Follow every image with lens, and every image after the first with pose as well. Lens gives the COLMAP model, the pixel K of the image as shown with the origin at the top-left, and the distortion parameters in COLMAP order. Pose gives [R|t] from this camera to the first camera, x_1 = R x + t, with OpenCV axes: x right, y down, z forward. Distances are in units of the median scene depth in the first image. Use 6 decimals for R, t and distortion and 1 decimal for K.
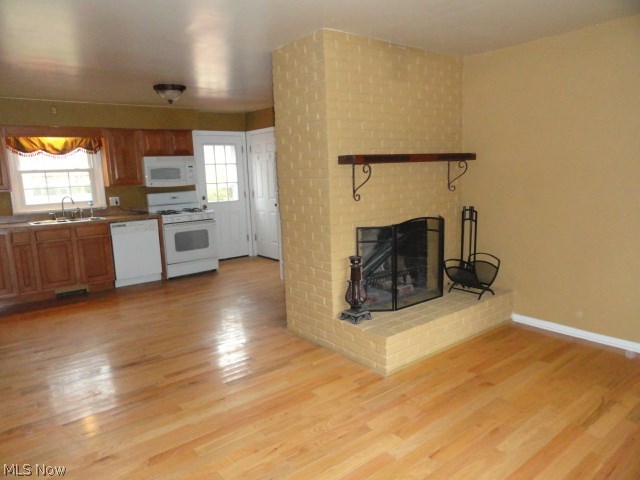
lens RADIAL K [[441.1, 0, 320.0], [0, 441.1, 240.0], [0, 0, 1]] dist [0.004464, 0.002093]
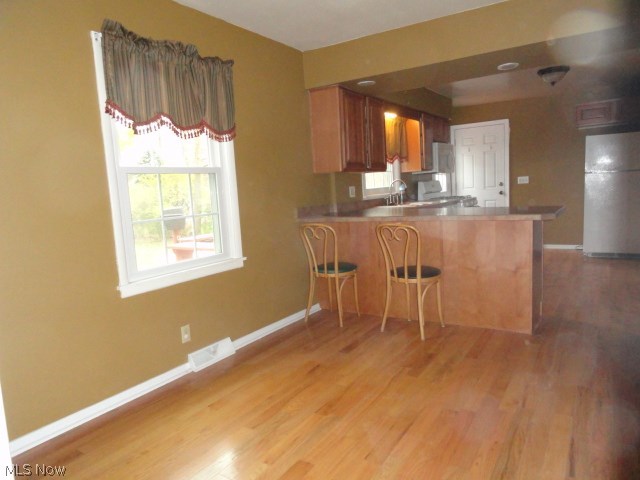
lens RADIAL K [[450.7, 0, 320.0], [0, 450.7, 240.0], [0, 0, 1]] dist [0.001776, -0.000161]
pose [[0.946872, -0.055777, 0.316737, -0.962935], [0.074381, 0.996124, -0.046945, 0.058341], [-0.312891, 0.068010, 0.947351, 0.130106]]
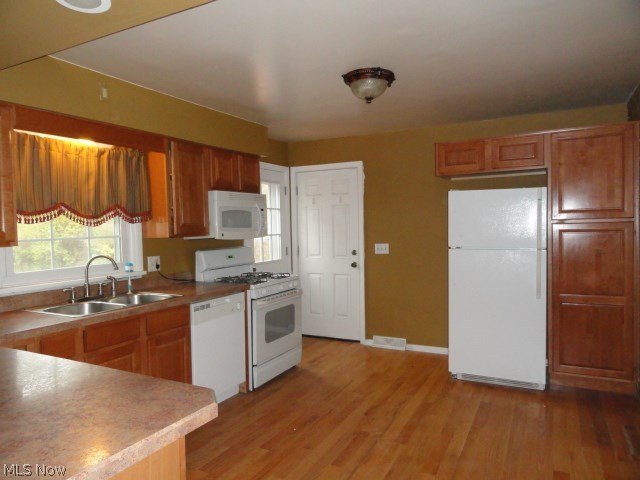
lens RADIAL K [[441.1, 0, 320.0], [0, 441.1, 240.0], [0, 0, 1]] dist [0.004464, 0.002093]
pose [[0.918227, 0.002640, 0.396045, -0.494110], [0.050286, 0.991108, -0.123194, -0.036827], [-0.392849, 0.133036, 0.909929, 0.386837]]
